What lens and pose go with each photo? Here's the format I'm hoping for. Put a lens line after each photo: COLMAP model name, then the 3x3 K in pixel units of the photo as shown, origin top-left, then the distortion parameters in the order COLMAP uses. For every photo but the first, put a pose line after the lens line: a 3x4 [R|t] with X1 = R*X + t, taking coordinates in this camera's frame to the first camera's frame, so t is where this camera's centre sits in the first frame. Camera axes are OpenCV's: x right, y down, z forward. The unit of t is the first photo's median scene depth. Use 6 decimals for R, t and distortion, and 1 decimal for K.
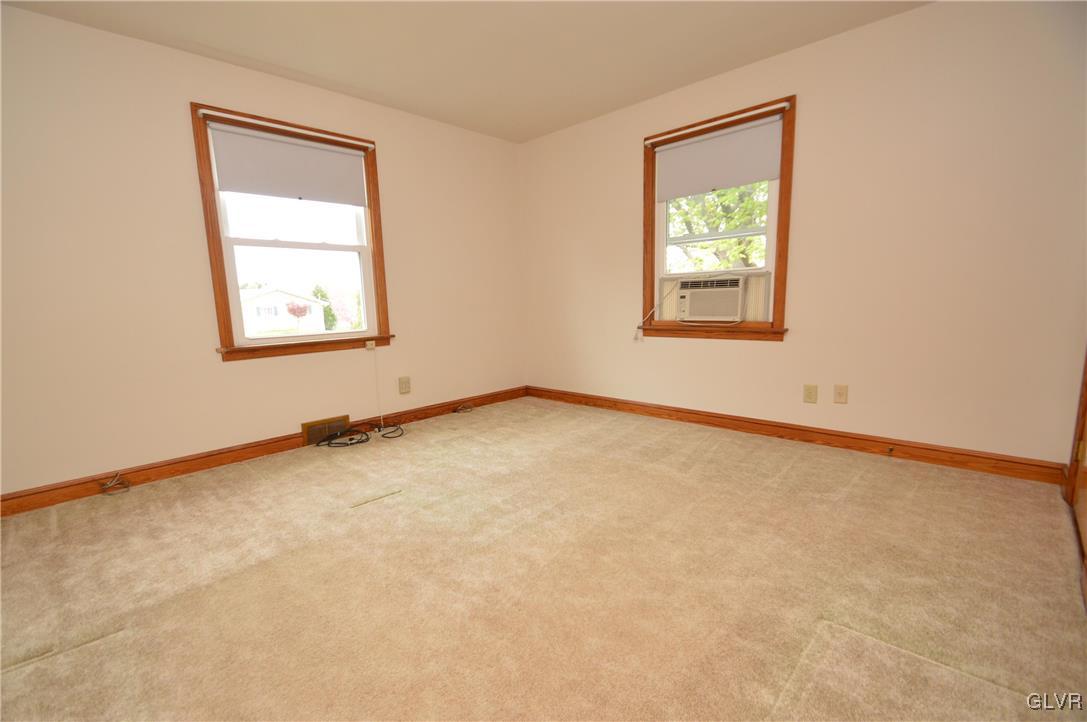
lens RADIAL K [[489.4, 0, 531.0], [0, 489.4, 368.5], [0, 0, 1]] dist [0.001473, -0.003381]
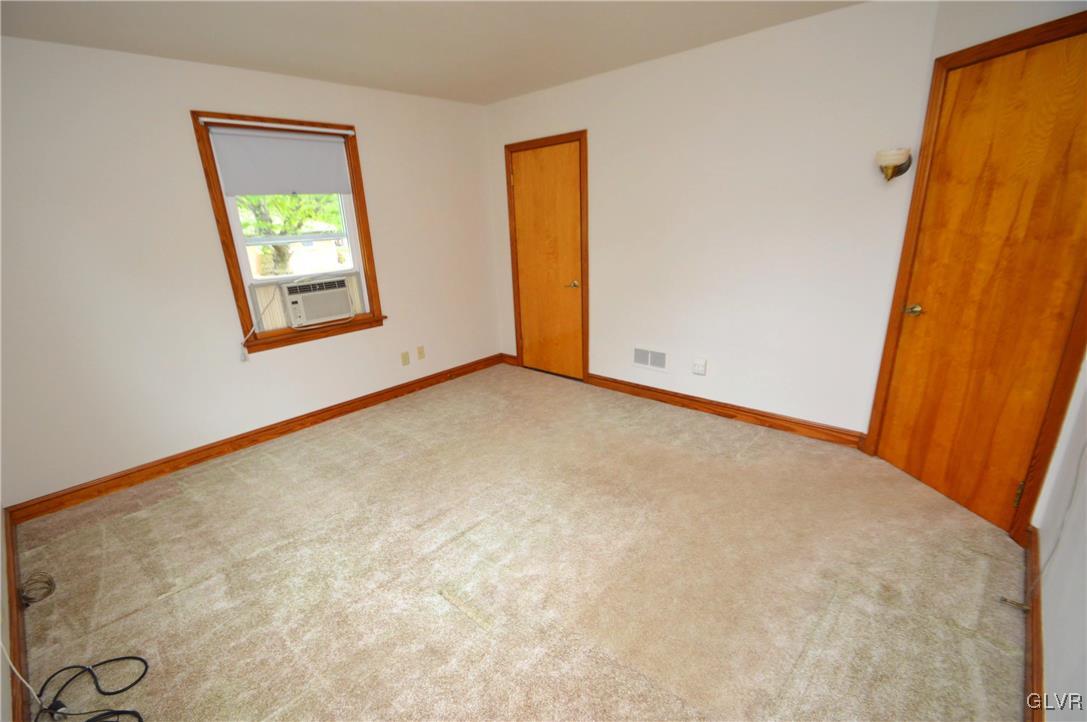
lens RADIAL K [[489.4, 0, 538.1], [0, 489.4, 364.5], [0, 0, 1]] dist [0.001473, -0.003381]
pose [[-0.027795, -0.267137, 0.963258, -0.706029], [0.179725, 0.946591, 0.267701, -0.214887], [-0.983324, 0.180562, 0.021701, 0.560648]]
